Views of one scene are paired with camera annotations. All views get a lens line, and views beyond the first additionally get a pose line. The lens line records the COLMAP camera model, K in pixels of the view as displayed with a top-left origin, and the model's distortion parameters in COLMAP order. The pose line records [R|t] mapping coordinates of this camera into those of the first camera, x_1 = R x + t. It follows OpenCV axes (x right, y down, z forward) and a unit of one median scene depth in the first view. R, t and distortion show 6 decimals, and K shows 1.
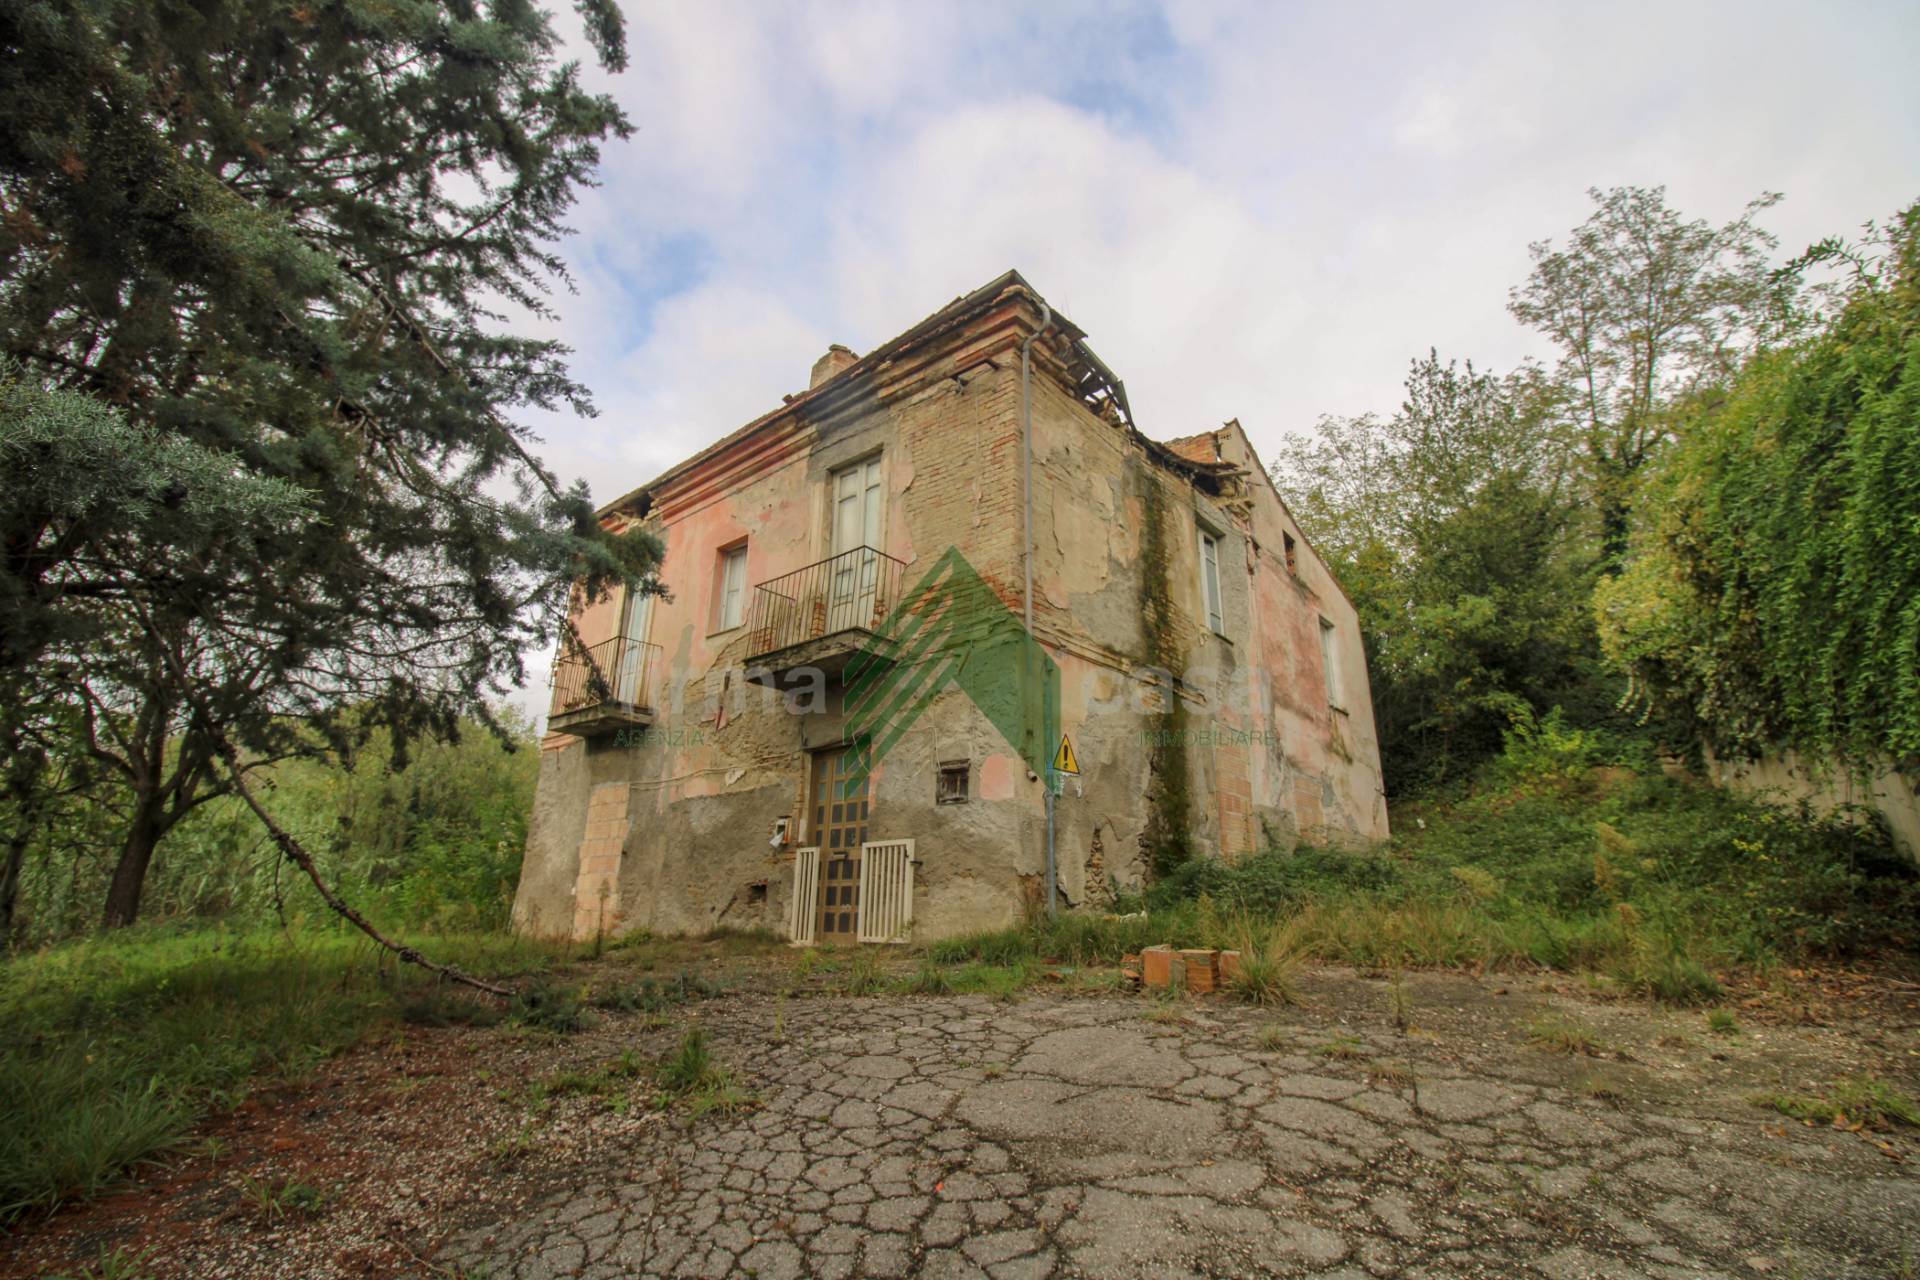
lens RADIAL K [[886.7, 0, 964.3], [0, 886.7, 619.9], [0, 0, 1]] dist [0.002000, -0.013069]
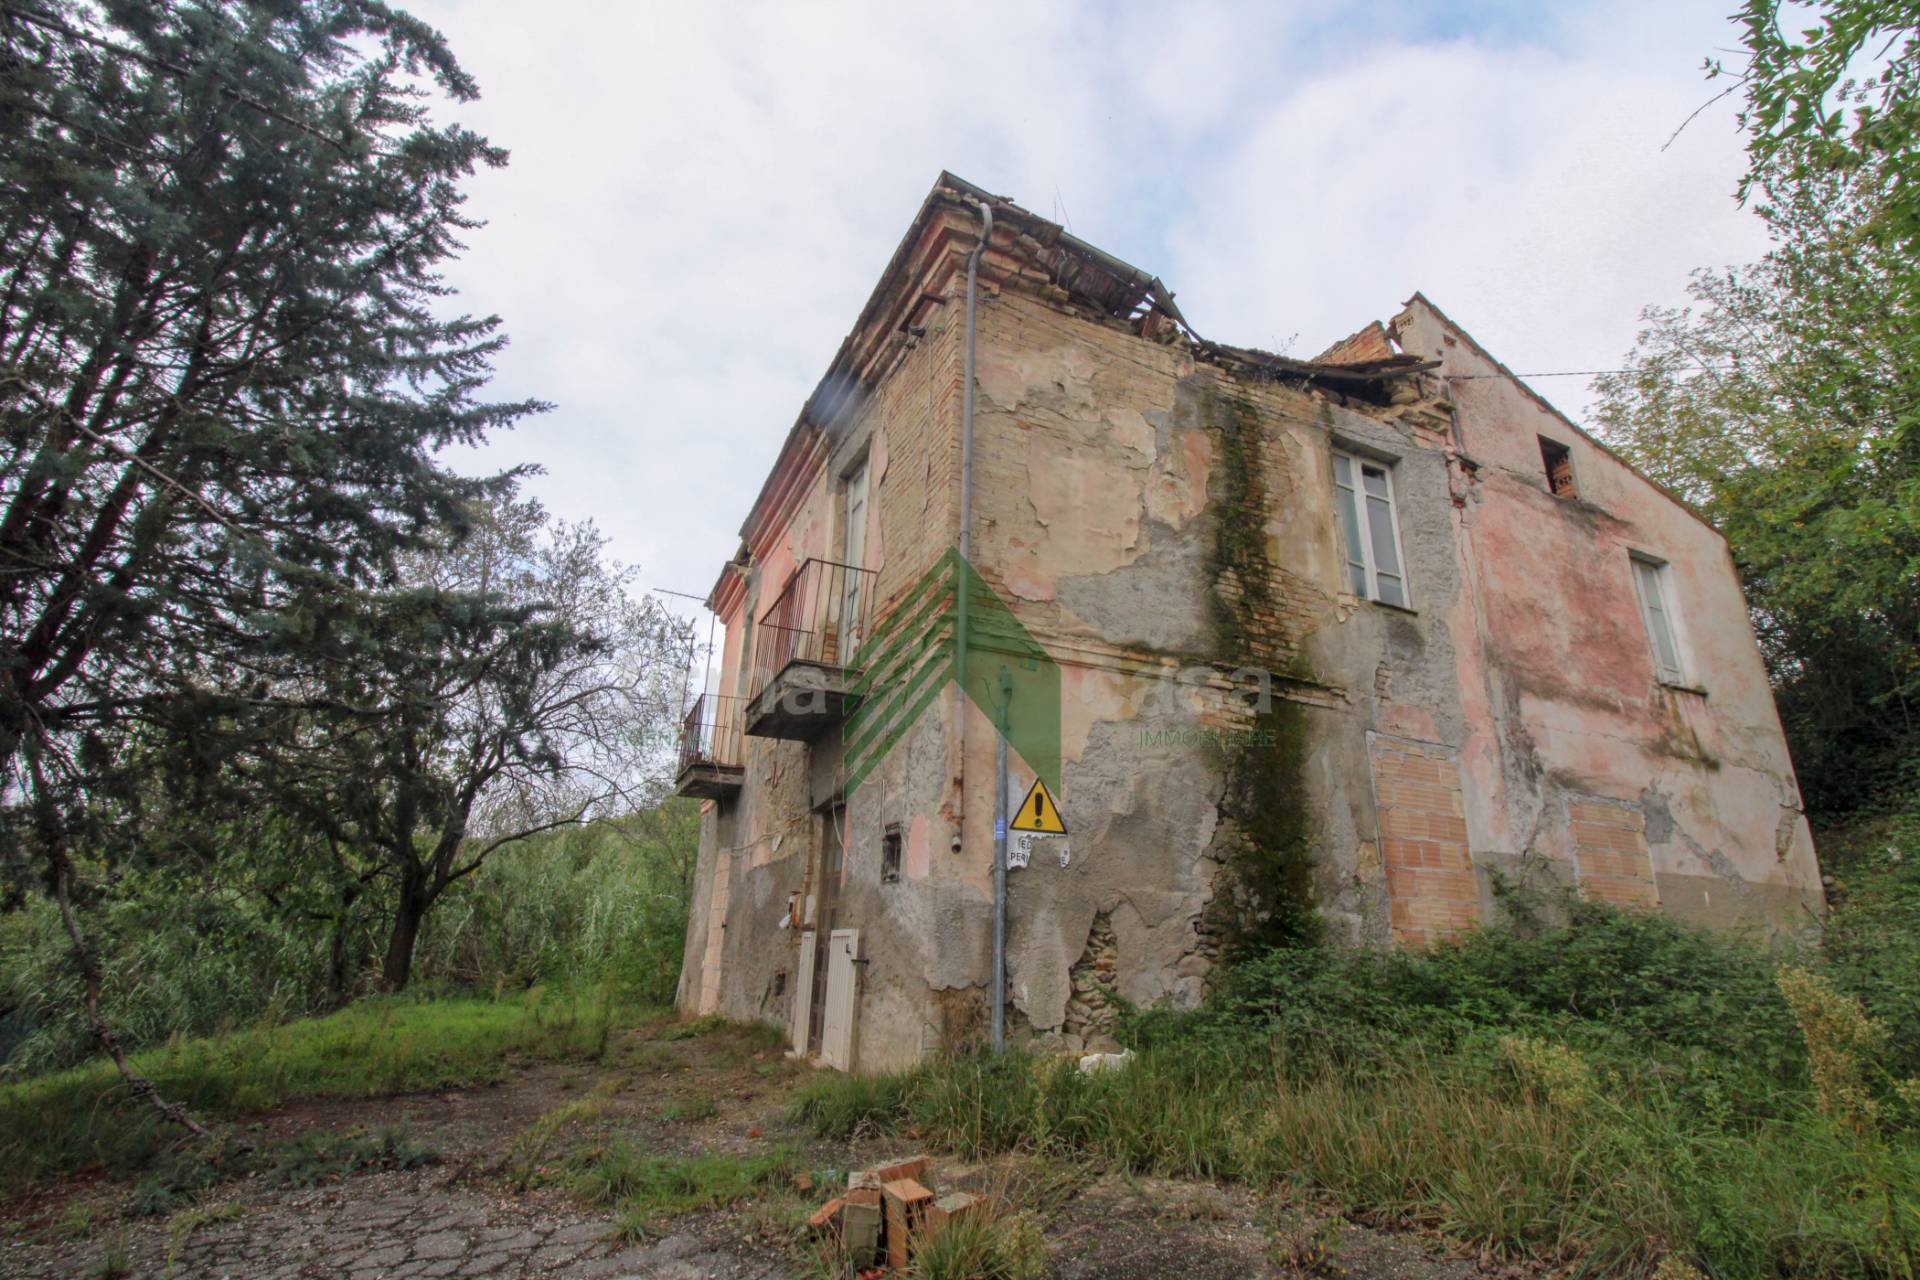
lens RADIAL K [[909.0, 0, 962.8], [0, 909.0, 620.4], [0, 0, 1]] dist [0.004543, -0.014640]
pose [[0.910372, -0.133750, -0.391580, 0.330921], [0.123949, 0.991011, -0.050330, 0.031537], [0.394791, -0.002717, 0.918767, 0.288209]]
